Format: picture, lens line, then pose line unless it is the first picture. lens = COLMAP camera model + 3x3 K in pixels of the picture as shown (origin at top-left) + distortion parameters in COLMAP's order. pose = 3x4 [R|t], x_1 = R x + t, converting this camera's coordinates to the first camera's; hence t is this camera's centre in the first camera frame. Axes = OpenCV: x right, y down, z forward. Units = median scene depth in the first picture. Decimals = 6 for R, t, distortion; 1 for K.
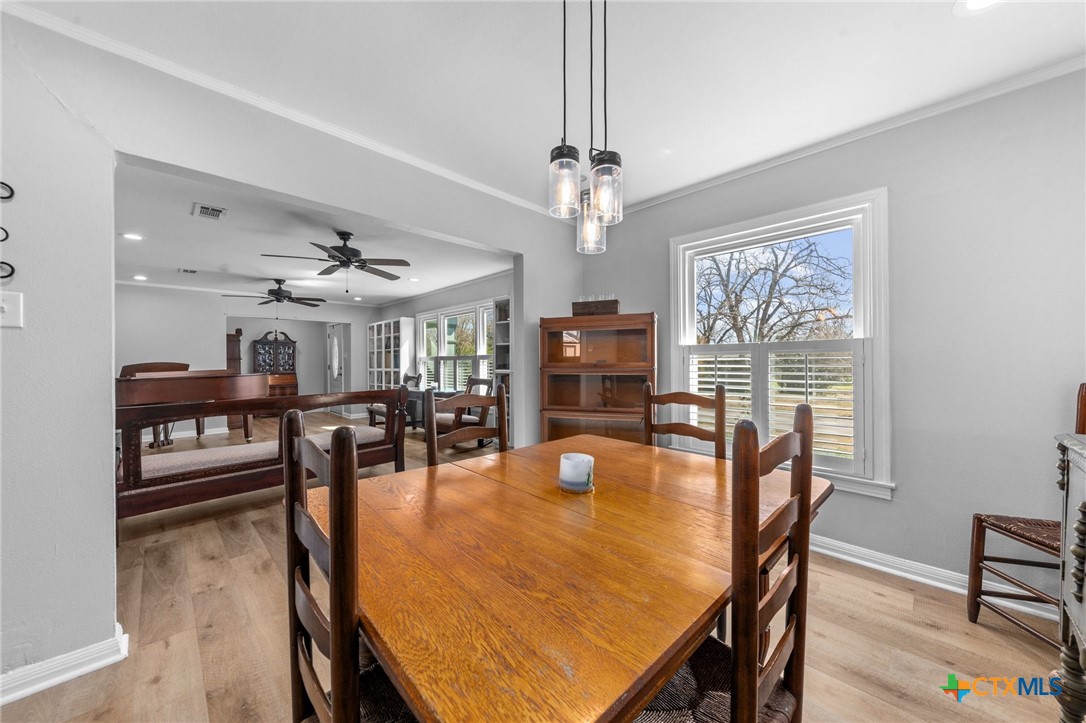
lens RADIAL K [[388.3, 0, 541.0], [0, 388.3, 356.0], [0, 0, 1]] dist [0.010725, 0.000037]
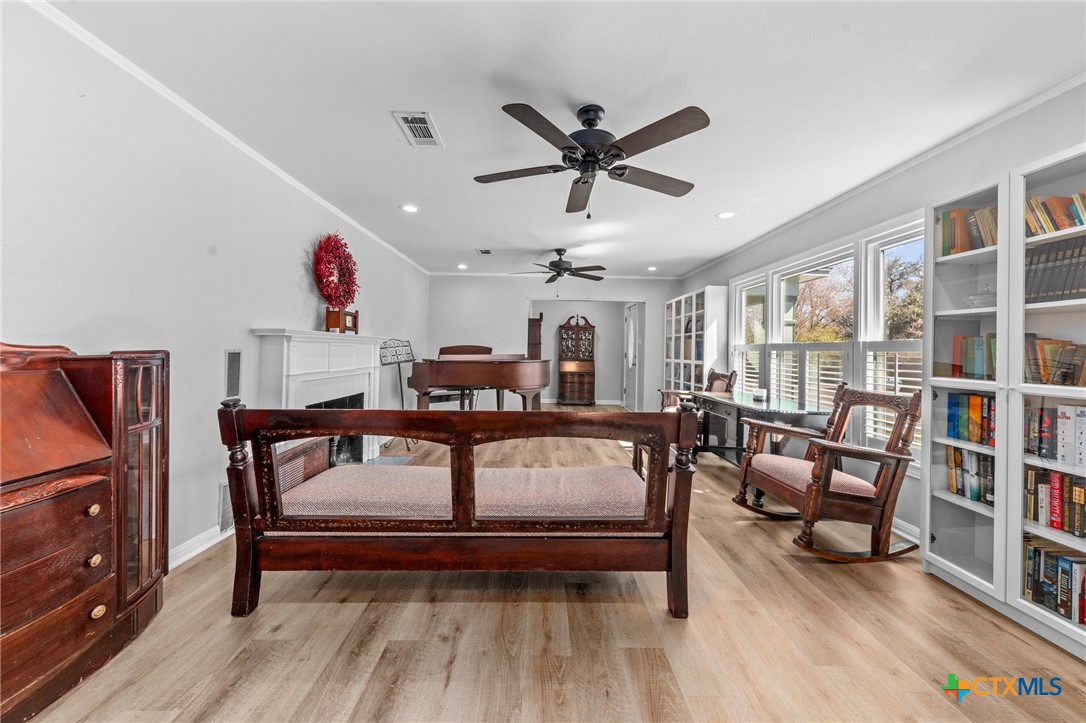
lens RADIAL K [[388.3, 0, 548.1], [0, 388.3, 345.9], [0, 0, 1]] dist [0.010725, 0.000037]
pose [[0.727796, 0.018145, -0.685553, -0.095726], [-0.017517, 0.999816, 0.007866, 0.005024], [0.685570, 0.006284, 0.727980, 0.322736]]
